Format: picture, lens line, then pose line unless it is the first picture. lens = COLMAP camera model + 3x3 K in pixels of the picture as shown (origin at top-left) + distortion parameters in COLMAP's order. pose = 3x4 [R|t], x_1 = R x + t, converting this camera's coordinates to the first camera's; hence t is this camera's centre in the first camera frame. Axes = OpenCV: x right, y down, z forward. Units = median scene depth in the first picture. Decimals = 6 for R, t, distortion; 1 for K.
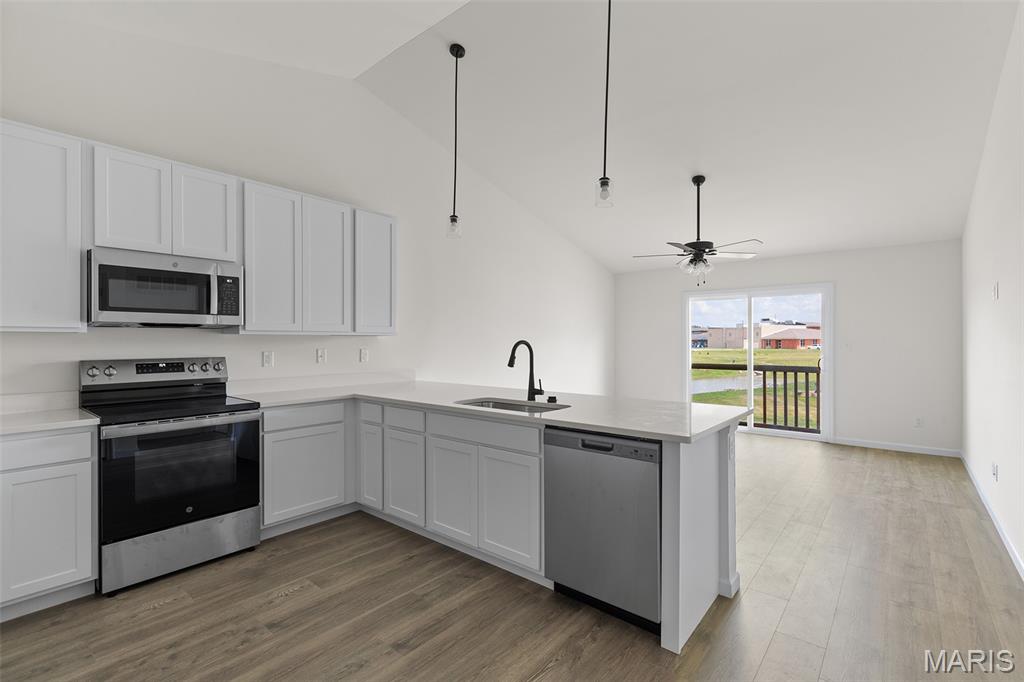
lens RADIAL K [[464.8, 0, 512.0], [0, 464.8, 341.0], [0, 0, 1]] dist [0.000622, -0.000402]
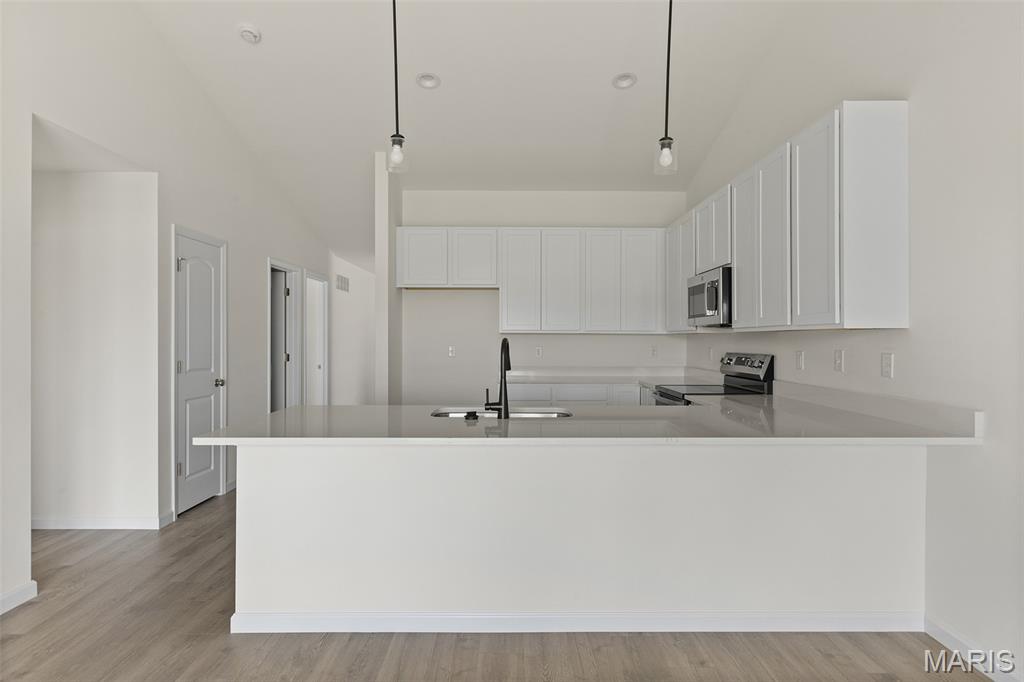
lens RADIAL K [[564.5, 0, 509.9], [0, 564.5, 339.7], [0, 0, 1]] dist [0.002621, -0.000169]
pose [[-0.766358, 0.001749, -0.642411, 0.386035], [0.001449, 0.999998, 0.000994, 0.000318], [0.642412, -0.000169, -0.766360, 1.069895]]
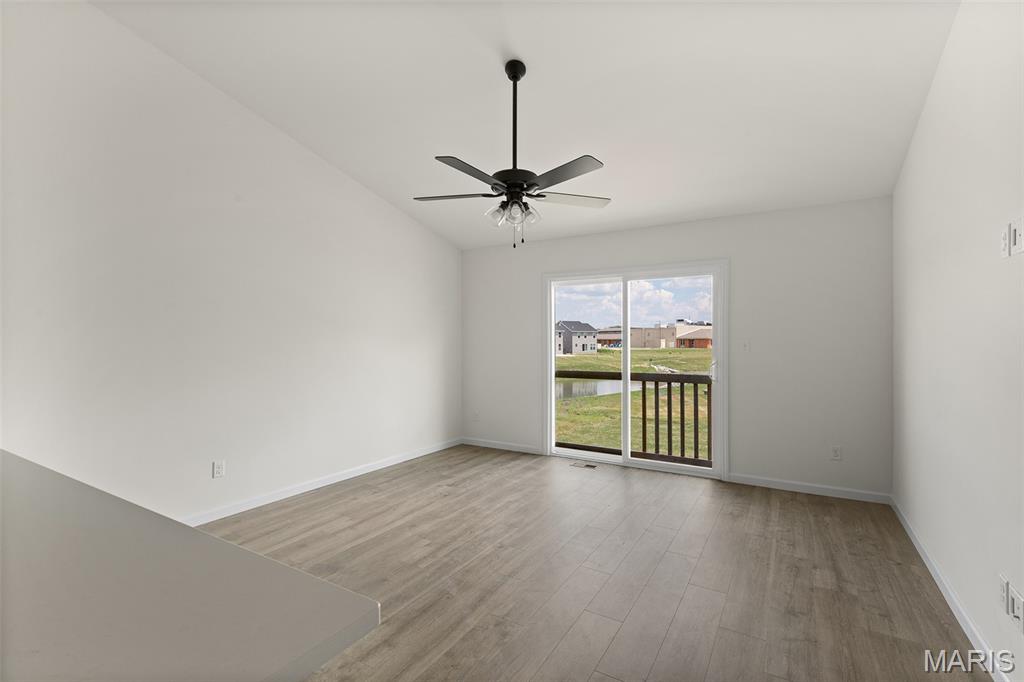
lens RADIAL K [[464.8, 0, 512.0], [0, 464.8, 341.0], [0, 0, 1]] dist [0.000622, -0.000402]
pose [[0.988583, -0.000717, 0.150675, 0.306014], [0.000587, 0.999999, 0.000909, 0.000500], [-0.150675, -0.000810, 0.988583, 0.410358]]
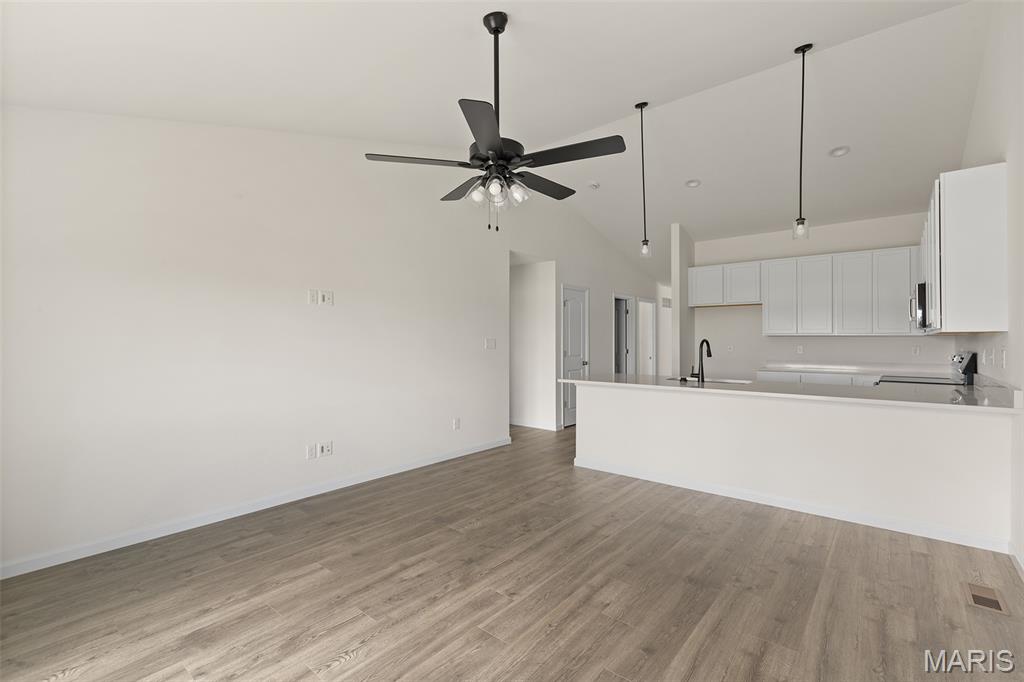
lens RADIAL K [[455.2, 0, 513.0], [0, 455.2, 337.1], [0, 0, 1]] dist [0.000372, 0.000028]
pose [[-0.999997, 0.001967, -0.001482, 0.381609], [0.001979, 0.999961, -0.008622, 0.001892], [0.001465, -0.008625, -0.999962, 1.486321]]
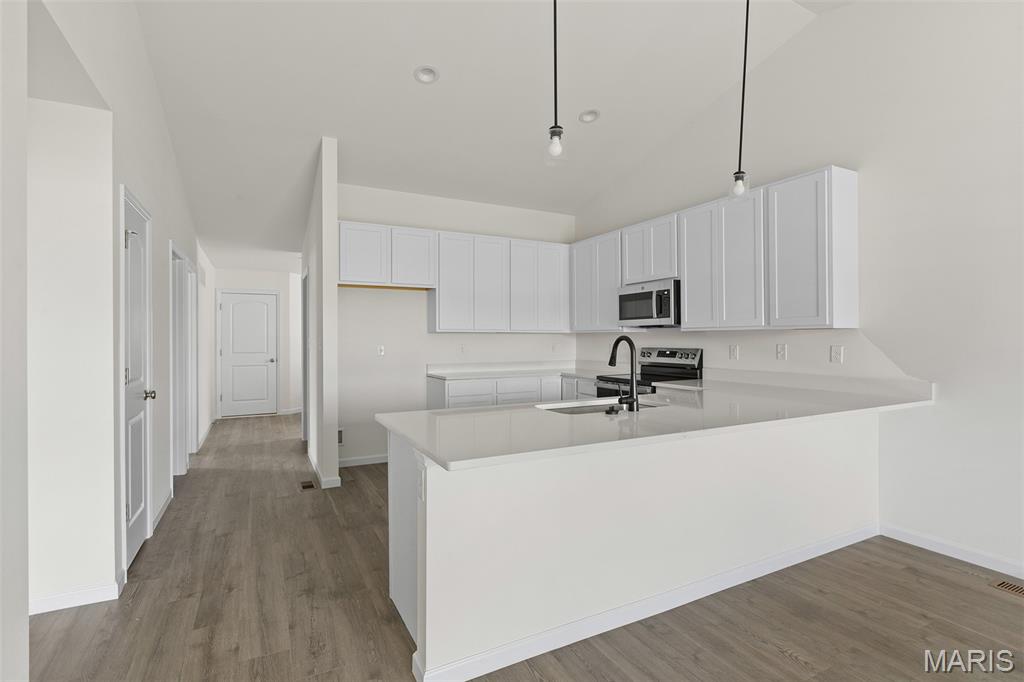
lens RADIAL K [[487.3, 0, 512.1], [0, 487.3, 338.3], [0, 0, 1]] dist [-0.001185, 0.000056]
pose [[-0.385236, 0.003921, -0.922810, 0.559862], [0.005736, 0.999982, 0.001854, 0.000154], [0.922800, -0.004579, -0.385252, 0.712850]]
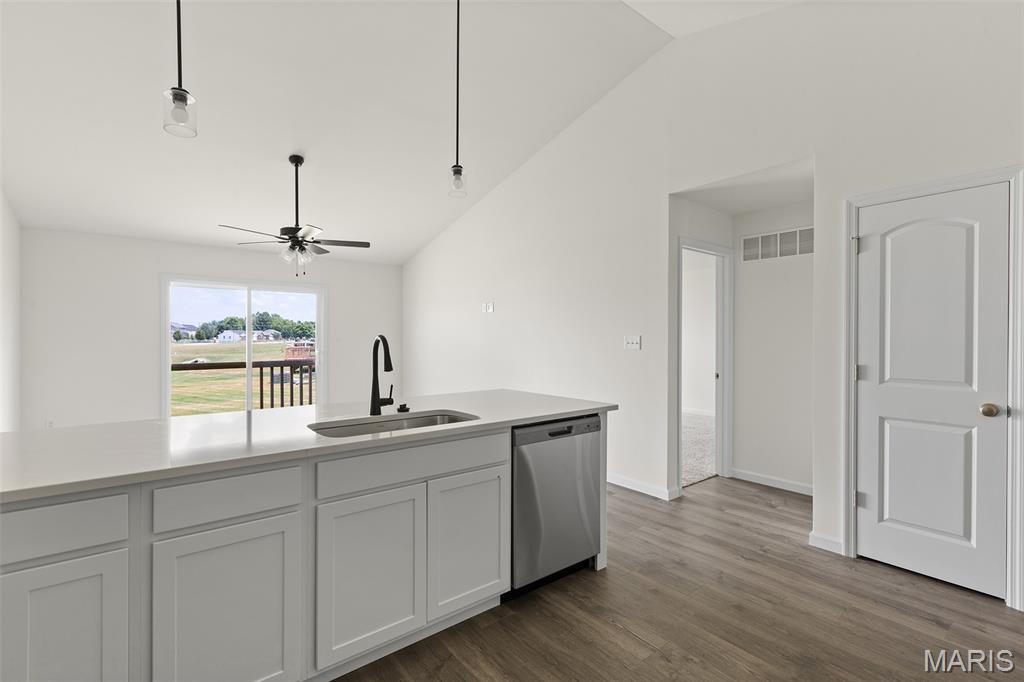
lens RADIAL K [[464.8, 0, 512.0], [0, 464.8, 341.0], [0, 0, 1]] dist [0.000622, -0.000402]
pose [[0.196450, -0.005483, 0.980499, -0.411012], [-0.003857, 0.999972, 0.006364, 0.001788], [-0.980506, -0.005032, 0.196423, 0.402122]]
